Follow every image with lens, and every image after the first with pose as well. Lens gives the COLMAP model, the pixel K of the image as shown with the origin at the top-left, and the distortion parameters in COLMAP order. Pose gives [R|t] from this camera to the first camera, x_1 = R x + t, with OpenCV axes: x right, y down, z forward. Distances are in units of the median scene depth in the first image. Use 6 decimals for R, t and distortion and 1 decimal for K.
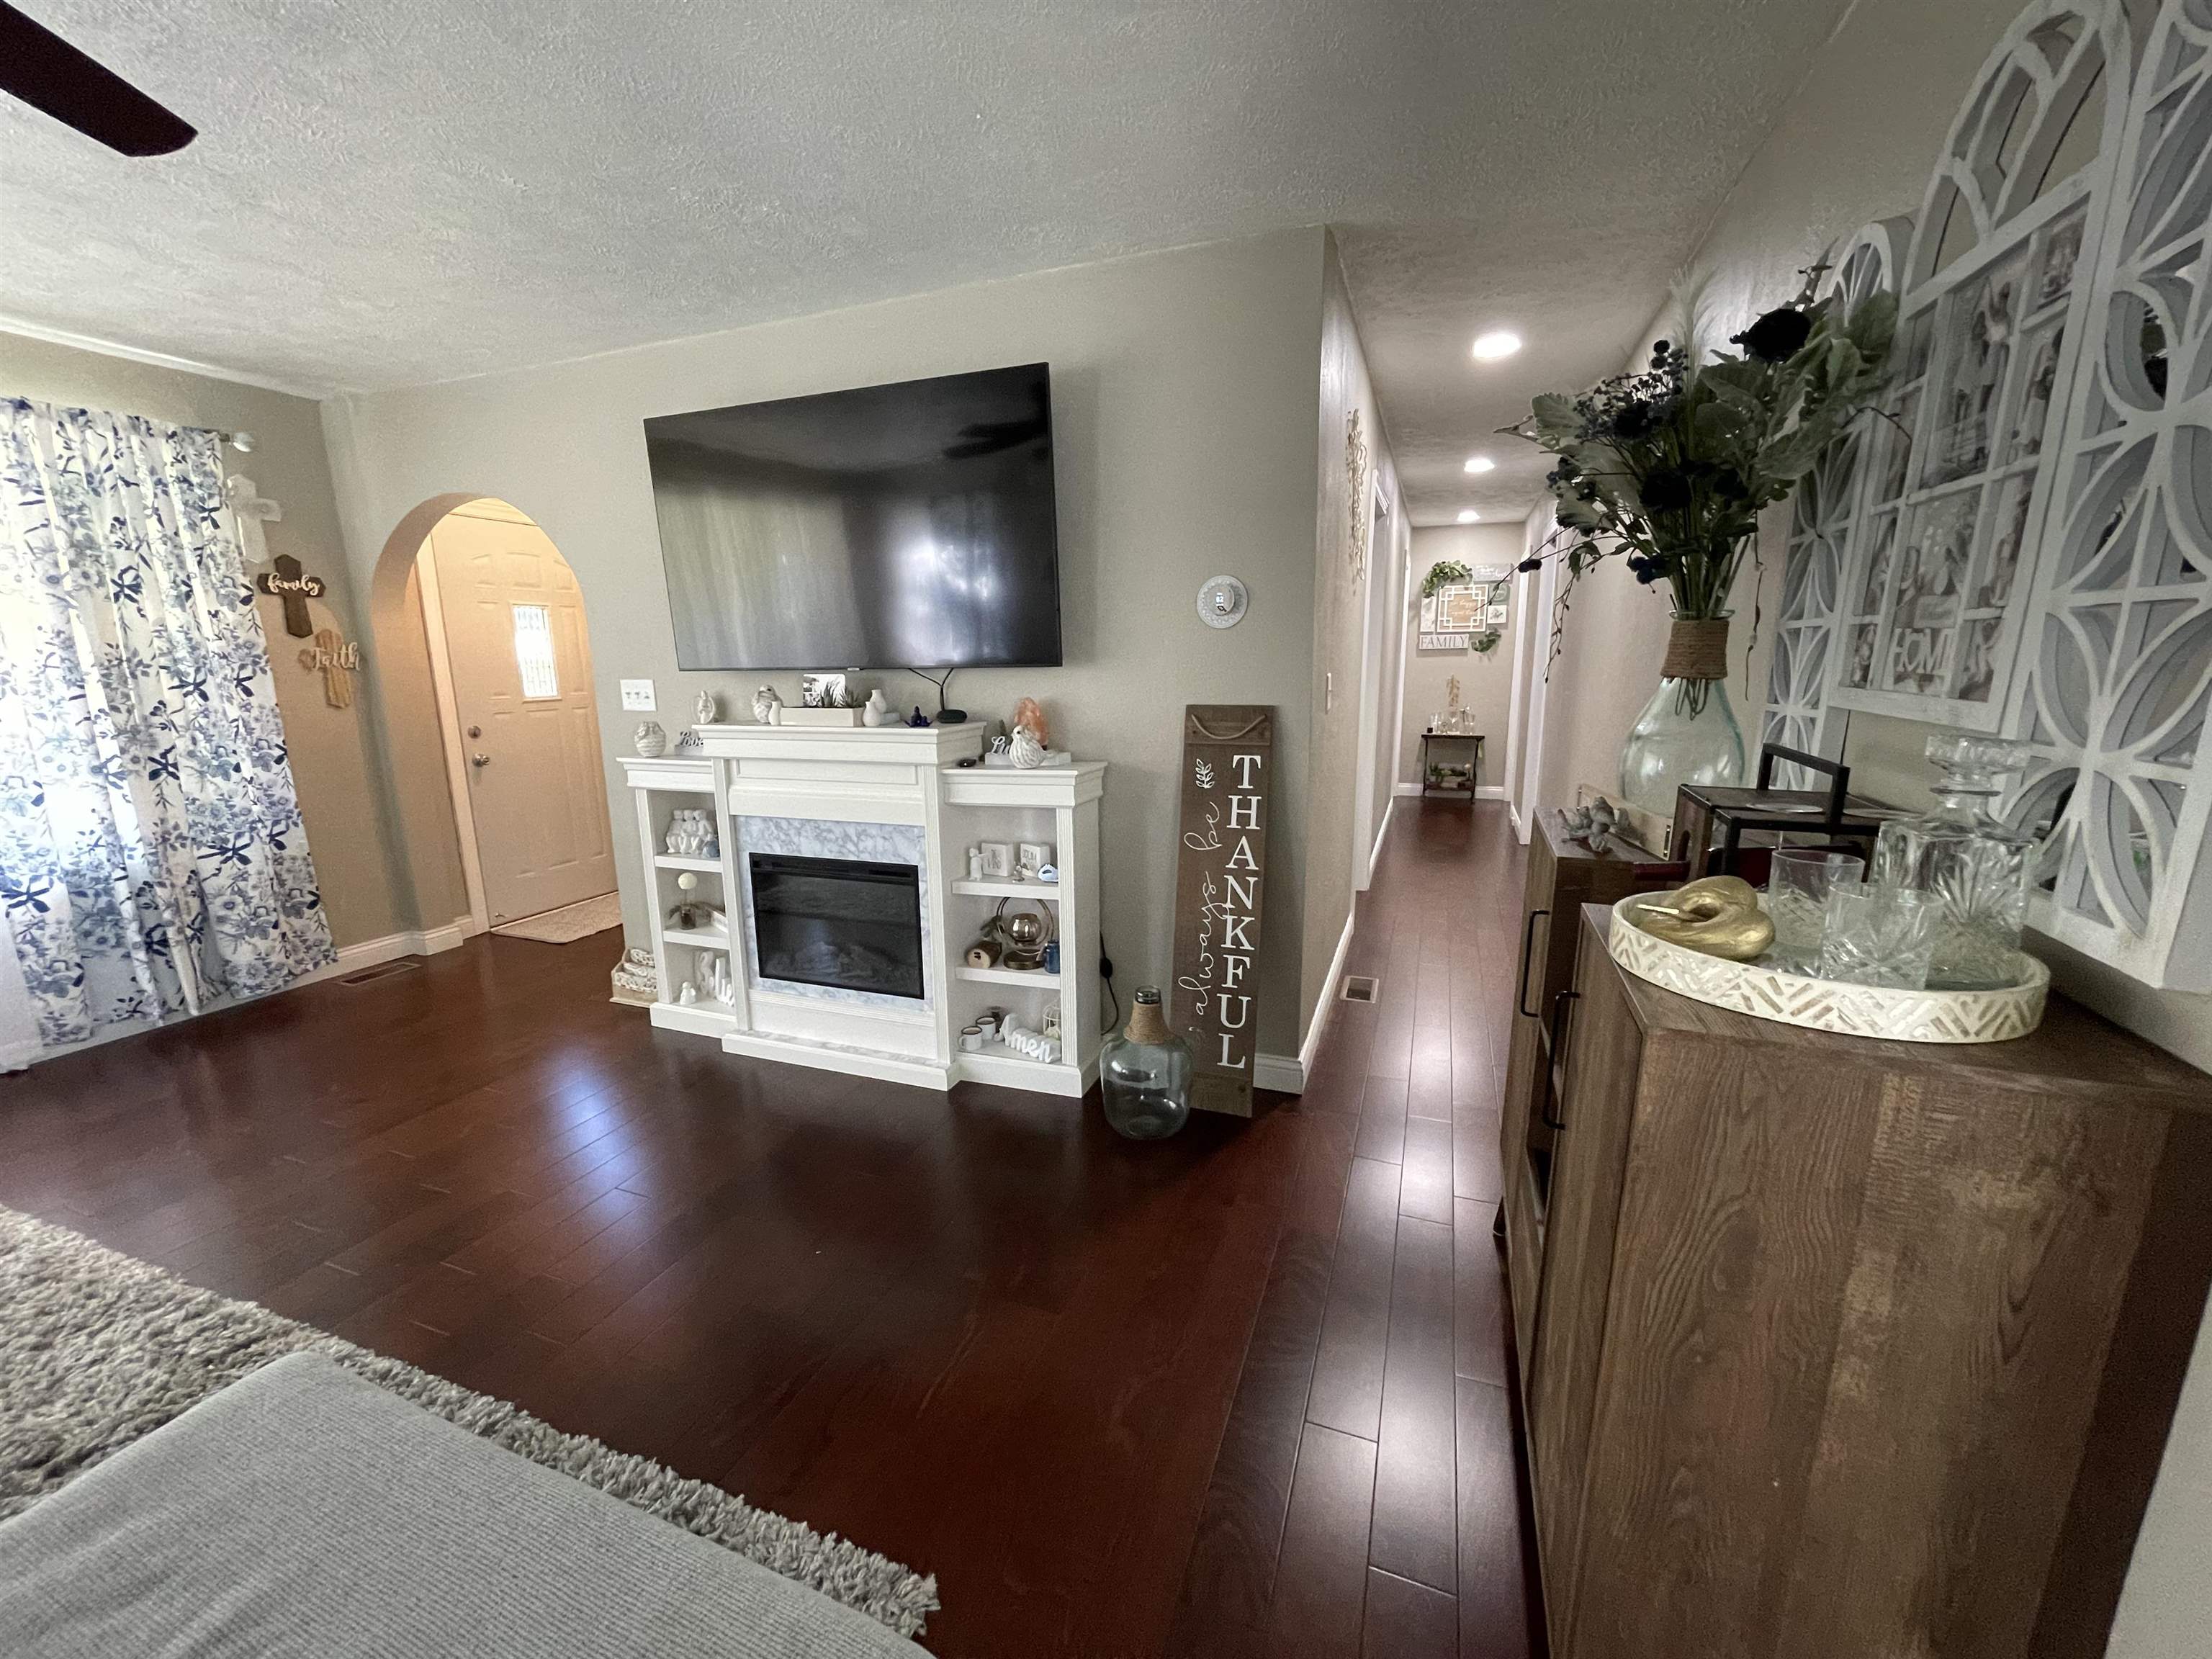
lens RADIAL K [[893.6, 0, 1103.9], [0, 893.6, 831.5], [0, 0, 1]] dist [-0.002471, 0.000290]
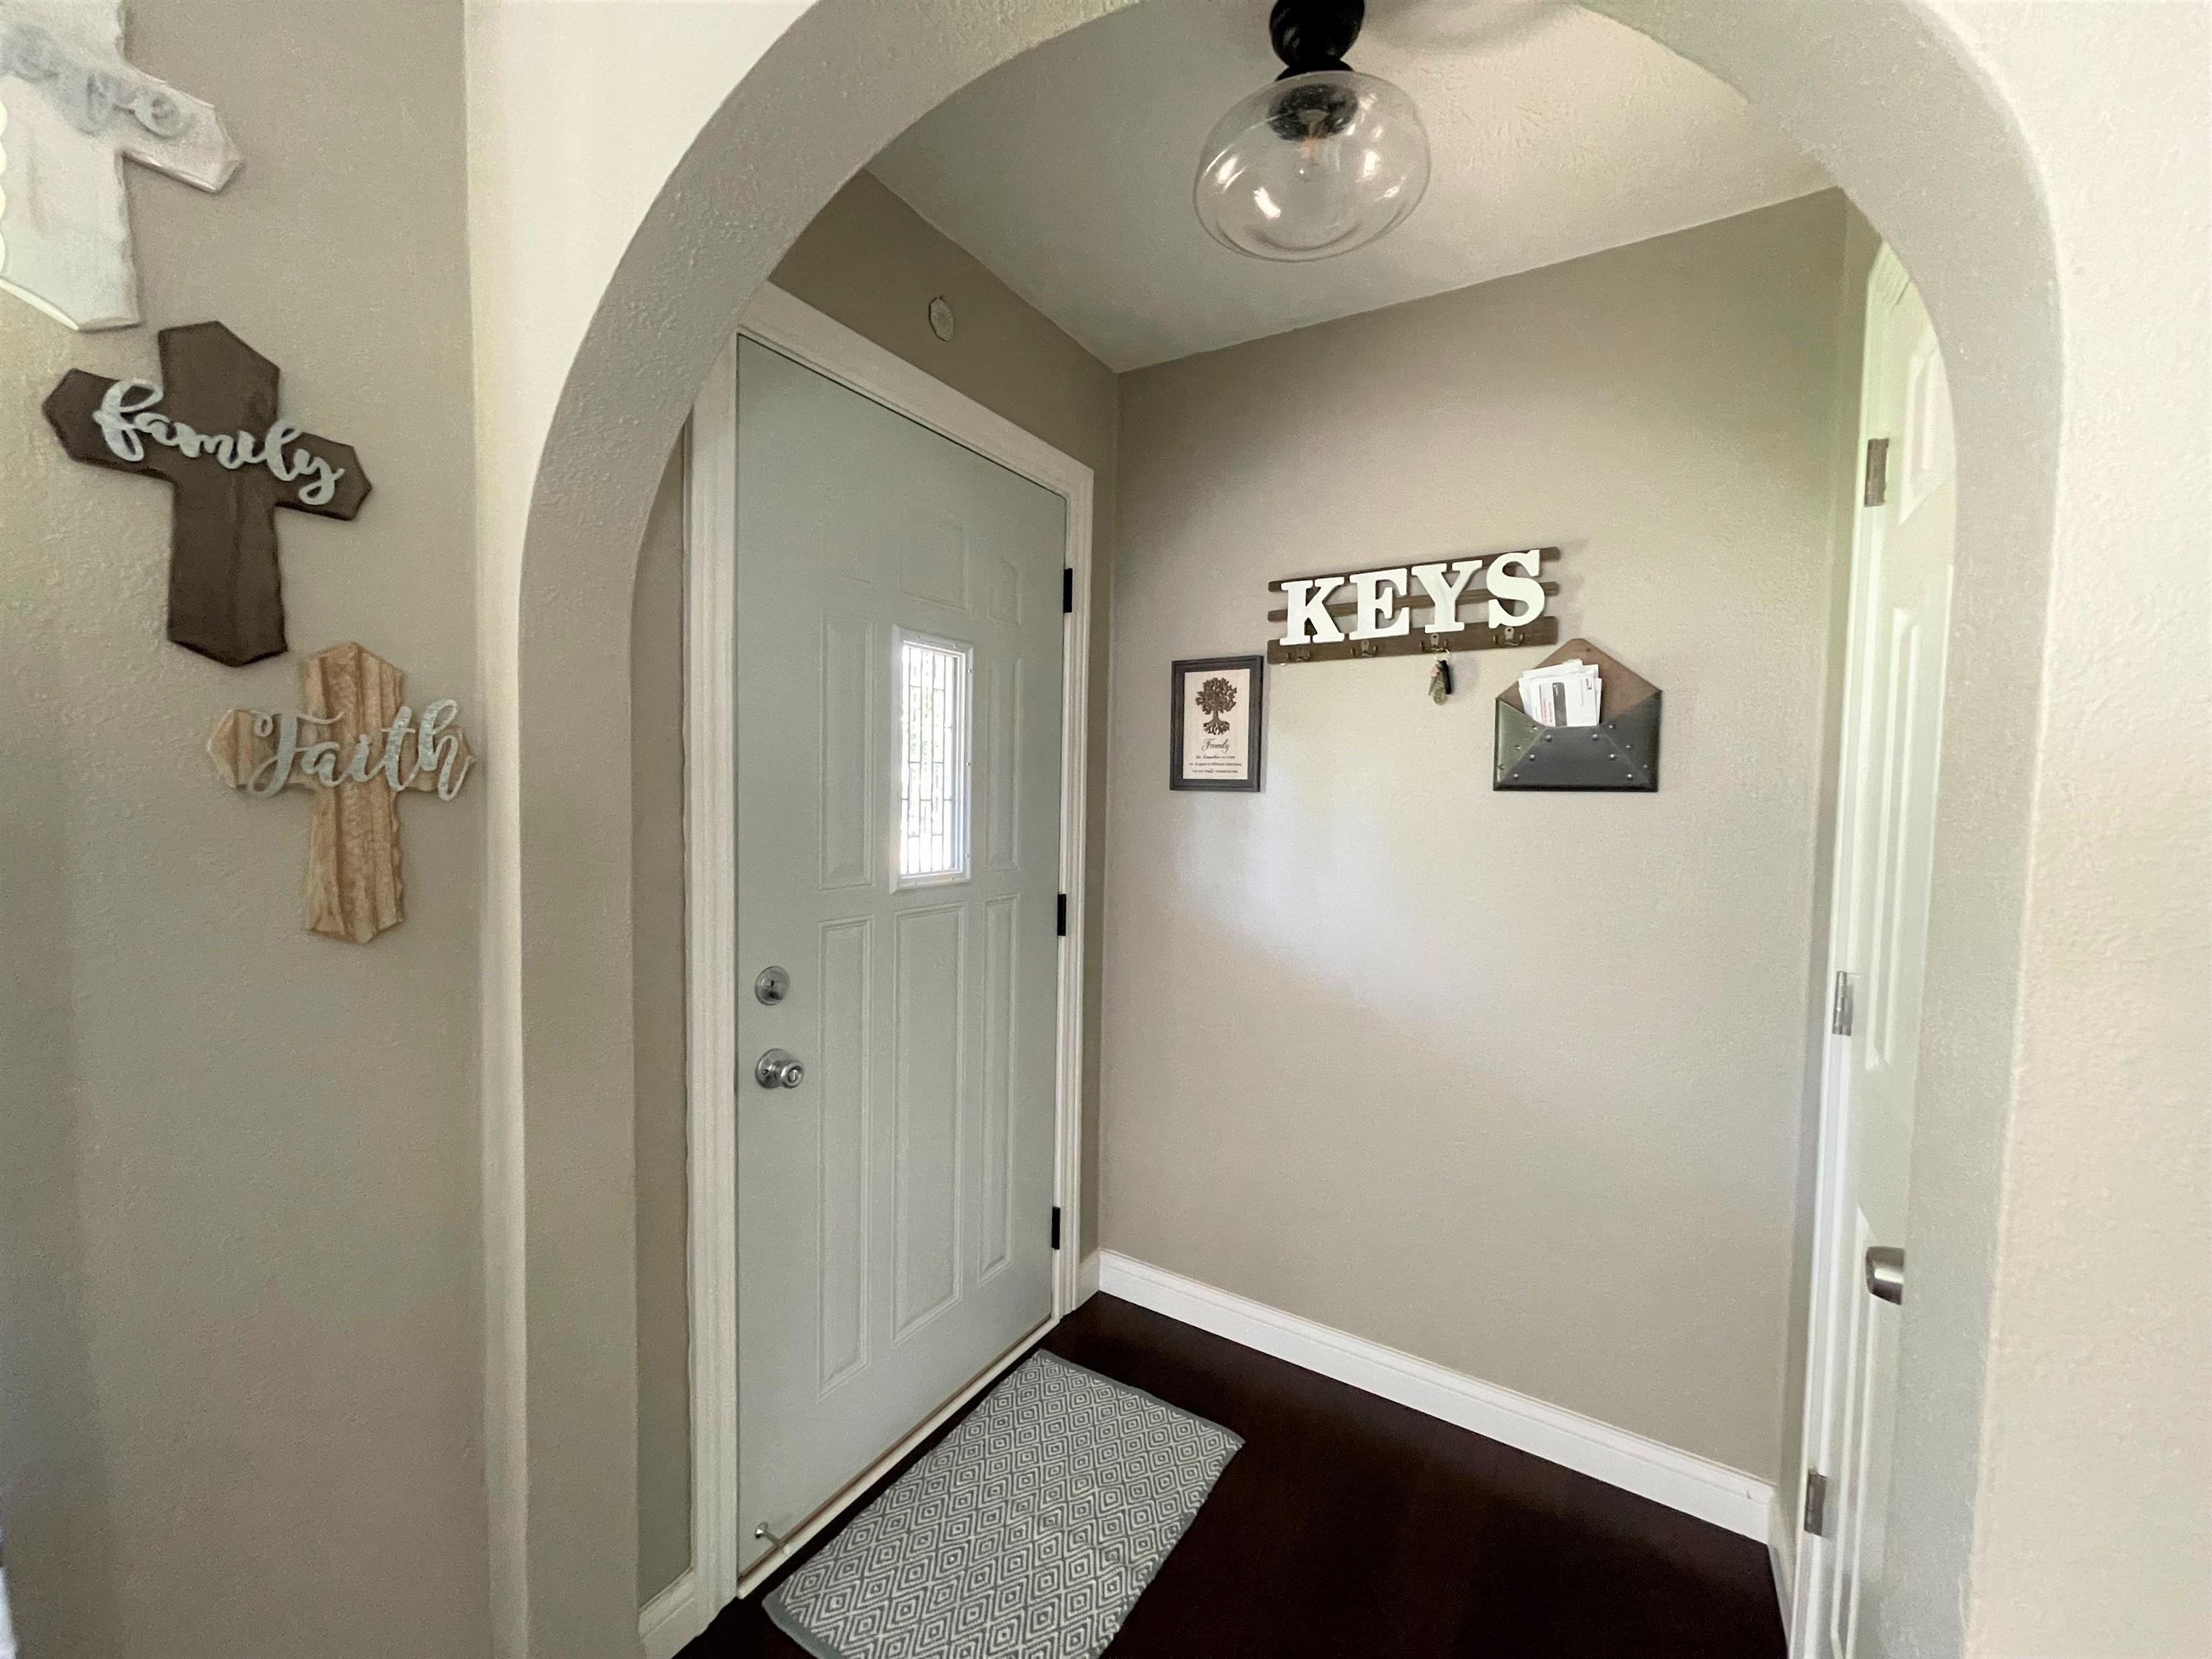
lens RADIAL K [[893.6, 0, 1105.6], [0, 893.6, 833.1], [0, 0, 1]] dist [-0.002471, 0.000290]
pose [[0.980040, 0.039986, -0.194739, -0.613740], [-0.069475, 0.986687, -0.147045, -0.151610], [0.186267, 0.157639, 0.969770, 0.812724]]
